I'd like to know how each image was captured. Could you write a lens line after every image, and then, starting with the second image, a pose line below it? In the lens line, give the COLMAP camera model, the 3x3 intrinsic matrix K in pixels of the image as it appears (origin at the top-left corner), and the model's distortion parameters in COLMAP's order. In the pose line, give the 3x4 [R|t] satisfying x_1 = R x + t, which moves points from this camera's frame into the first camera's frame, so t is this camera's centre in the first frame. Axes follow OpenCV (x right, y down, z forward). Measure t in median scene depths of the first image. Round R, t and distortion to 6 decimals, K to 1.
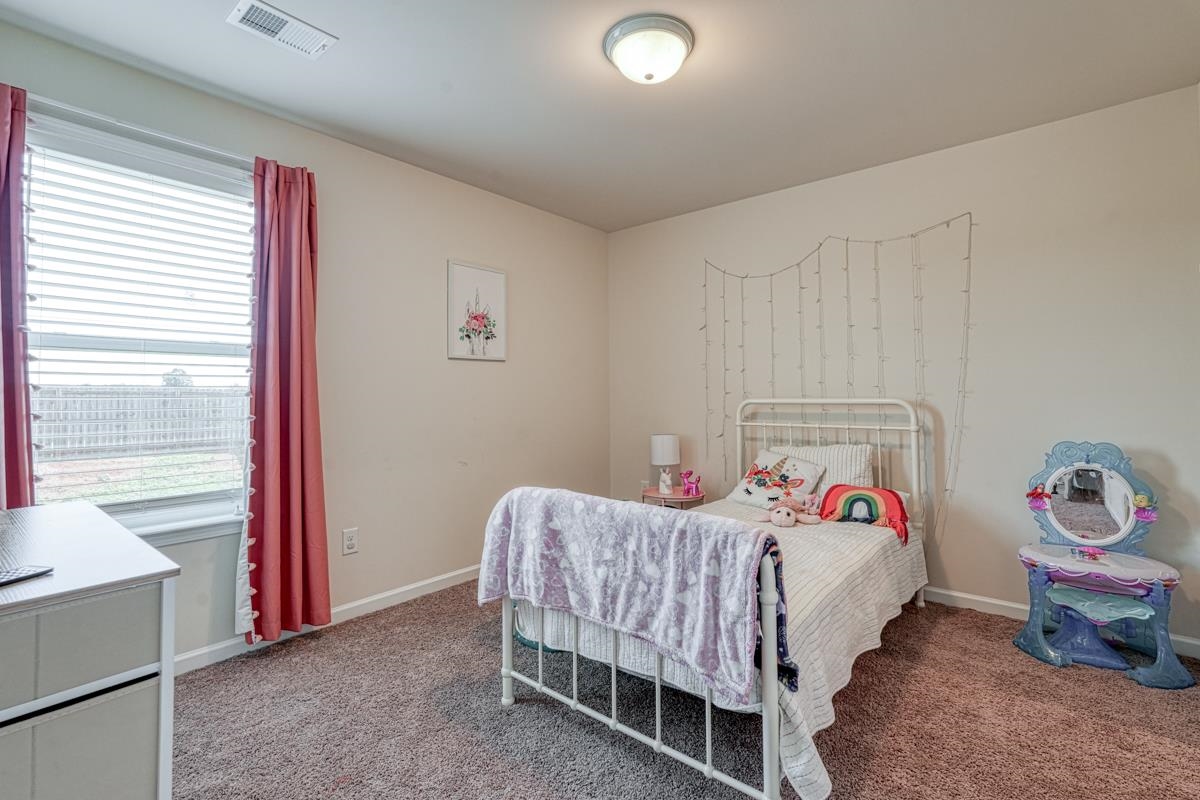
lens RADIAL K [[530.6, 0, 634.3], [0, 530.6, 383.6], [0, 0, 1]] dist [0.023734, 0.000119]
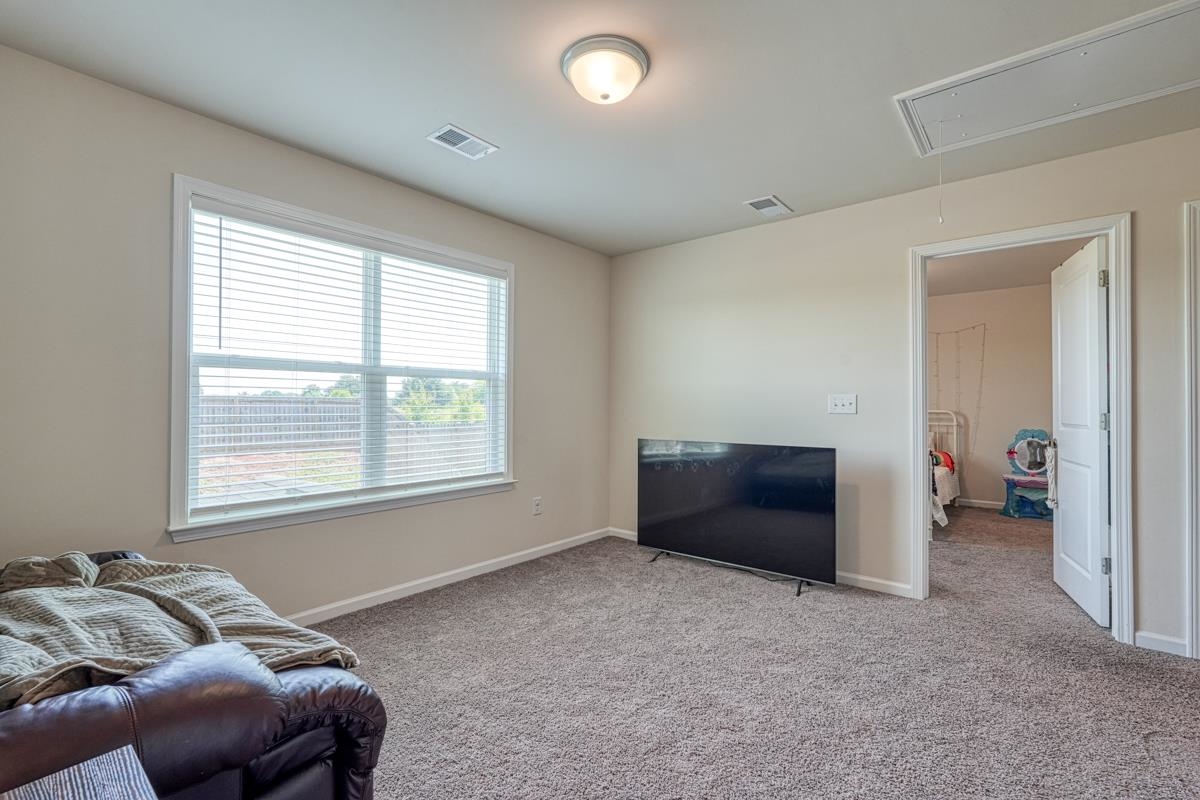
lens RADIAL K [[518.9, 0, 605.0], [0, 518.9, 406.1], [0, 0, 1]] dist [0.000332, 0.000380]
pose [[0.999563, 0.007167, -0.028681, -0.836252], [-0.006625, 0.999798, 0.018955, -0.020794], [0.028811, -0.018757, 0.999409, -1.142278]]
